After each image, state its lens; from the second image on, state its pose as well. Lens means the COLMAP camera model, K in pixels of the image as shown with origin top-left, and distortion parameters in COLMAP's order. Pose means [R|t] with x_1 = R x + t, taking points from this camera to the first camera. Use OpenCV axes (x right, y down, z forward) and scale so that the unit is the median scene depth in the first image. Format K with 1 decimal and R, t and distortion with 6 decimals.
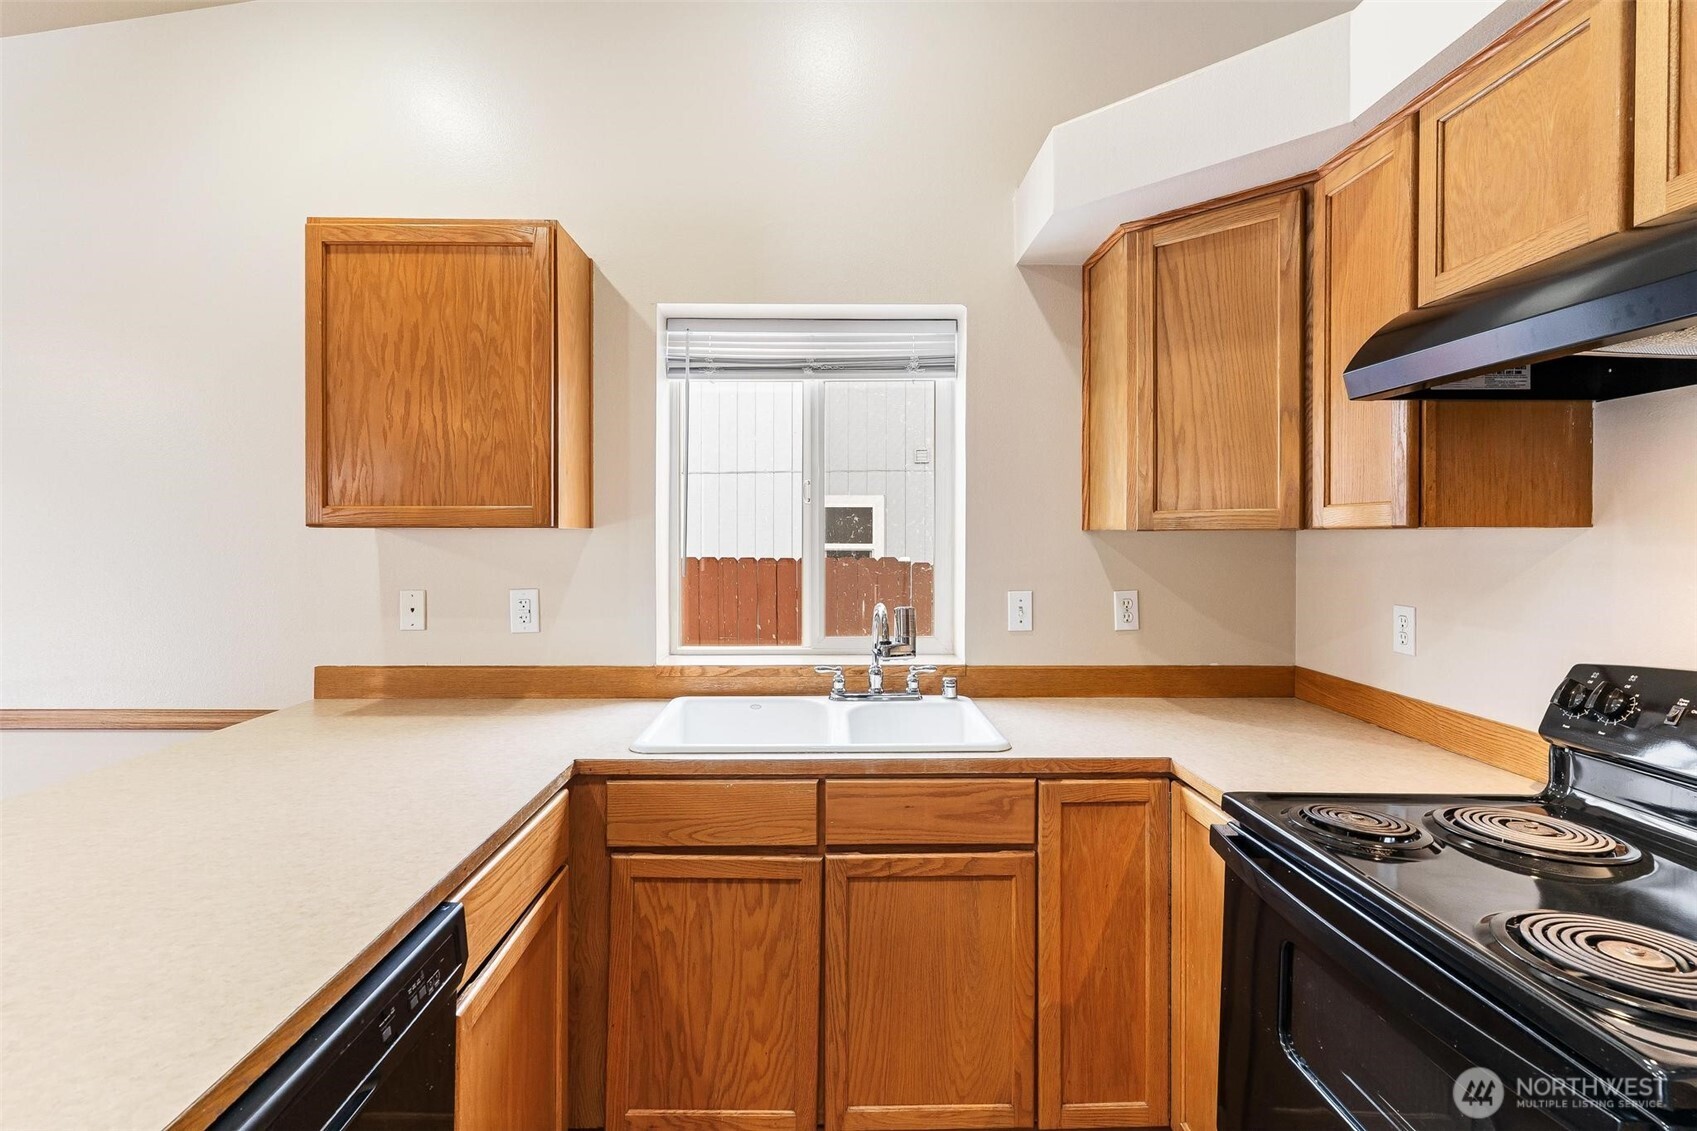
lens RADIAL K [[818.6, 0, 842.1], [0, 818.6, 539.5], [0, 0, 1]] dist [0.001115, 0.000445]
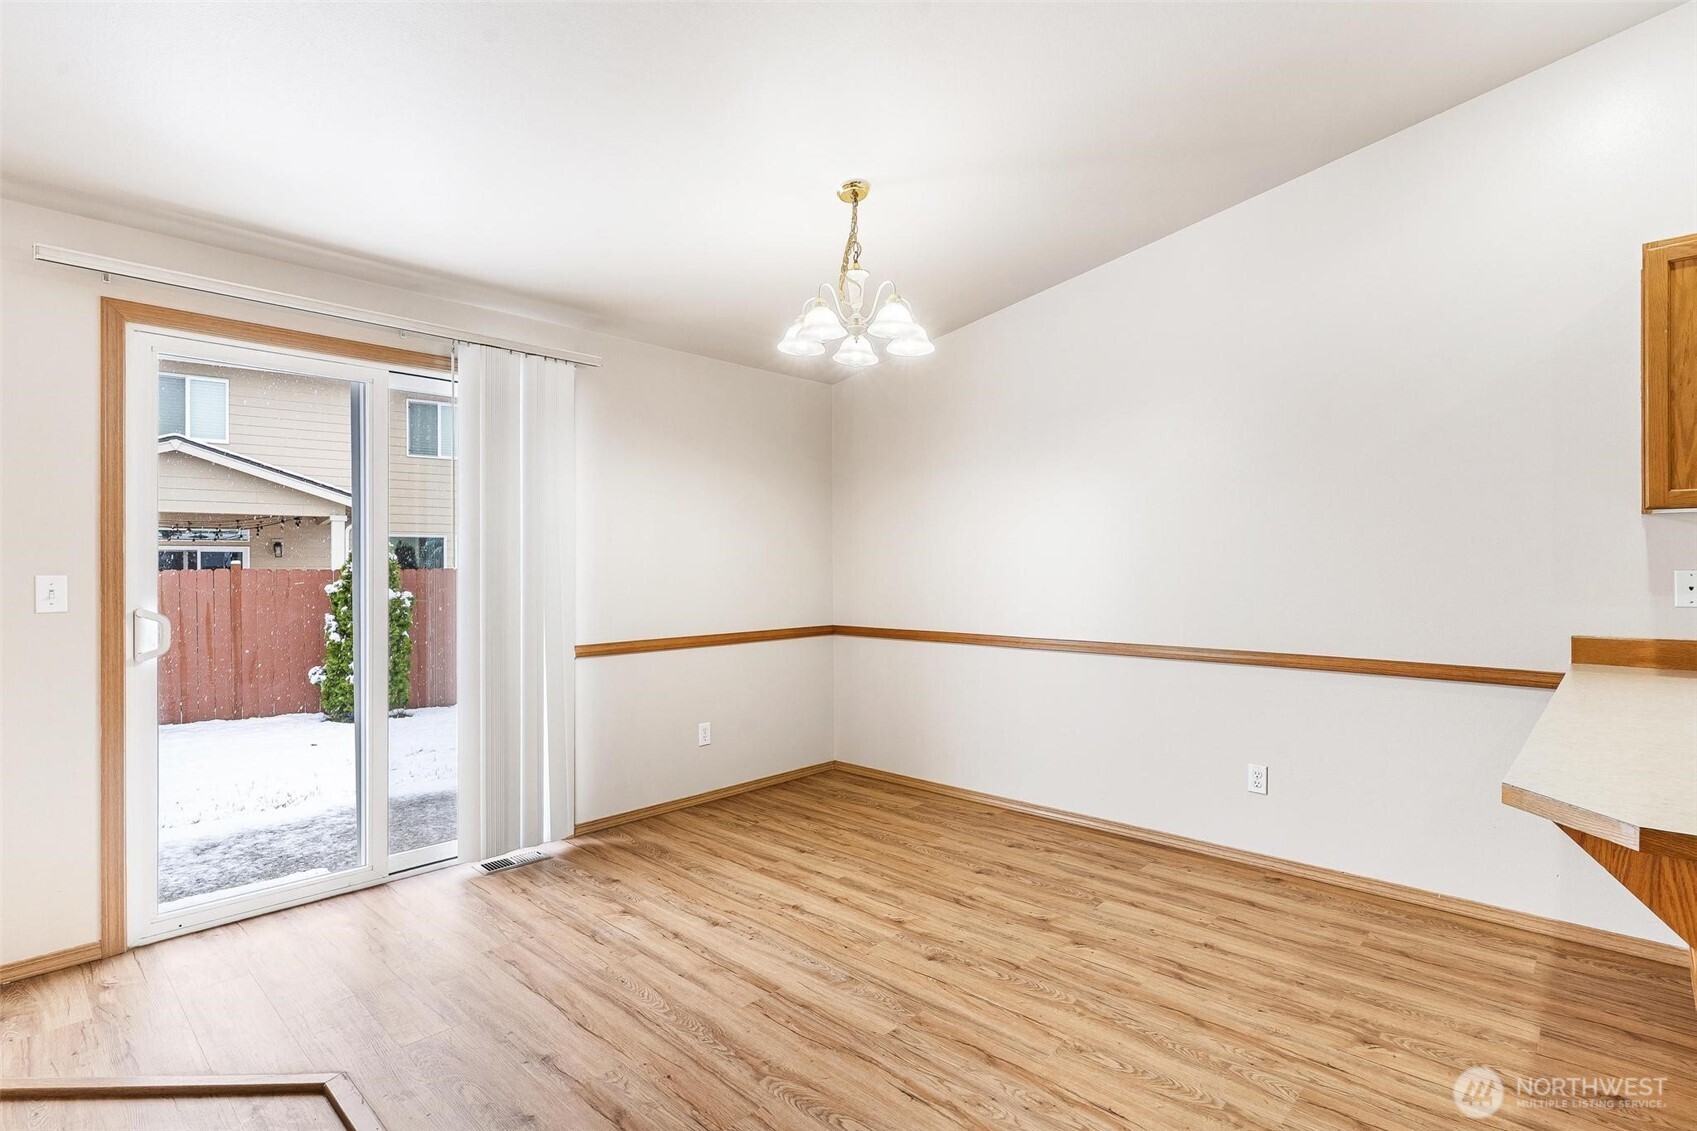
lens RADIAL K [[818.6, 0, 845.3], [0, 818.6, 572.1], [0, 0, 1]] dist [0.001115, 0.000445]
pose [[0.707090, -0.005232, -0.707104, -0.635802], [0.004356, 0.999986, -0.003043, 0.073065], [0.707110, -0.000928, 0.707103, -0.633588]]
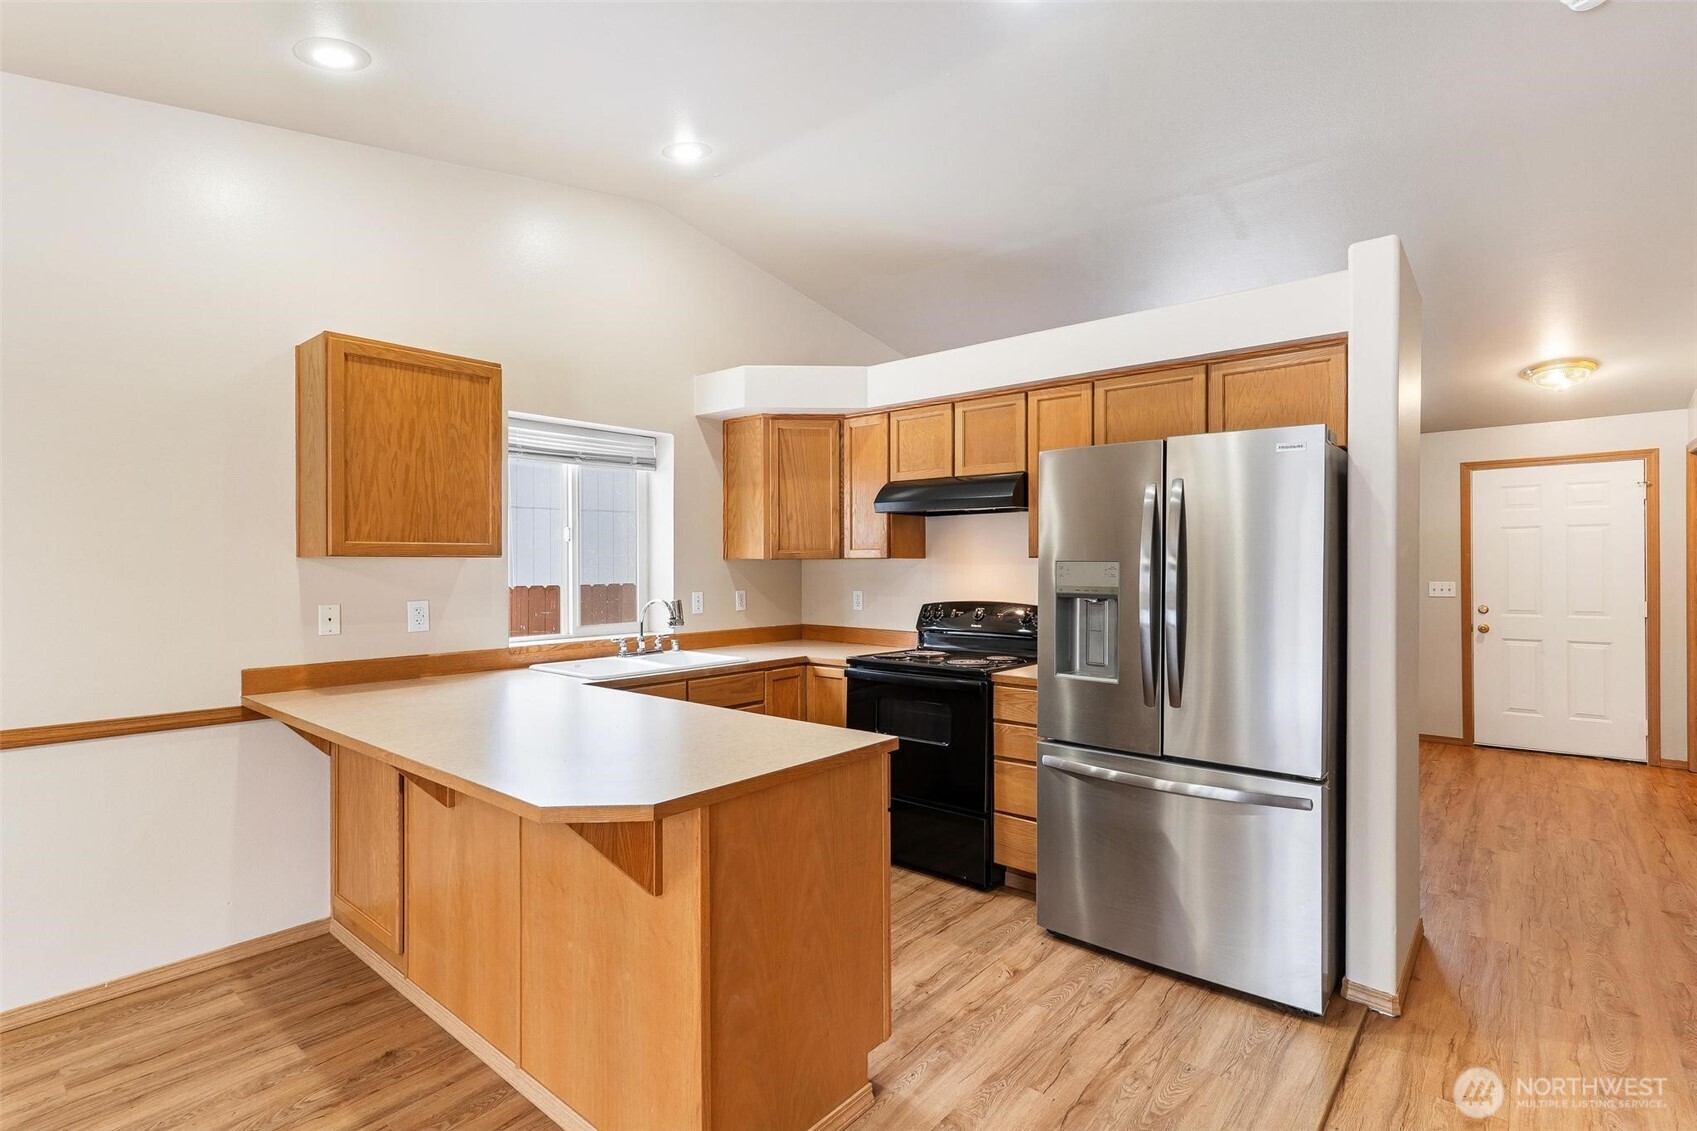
lens RADIAL K [[818.6, 0, 851.5], [0, 818.6, 567.6], [0, 0, 1]] dist [0.001115, 0.000445]
pose [[0.661858, -0.006352, 0.749603, -1.105550], [0.007818, 0.999968, 0.001571, 0.008501], [-0.749589, 0.004820, 0.661886, -0.570662]]
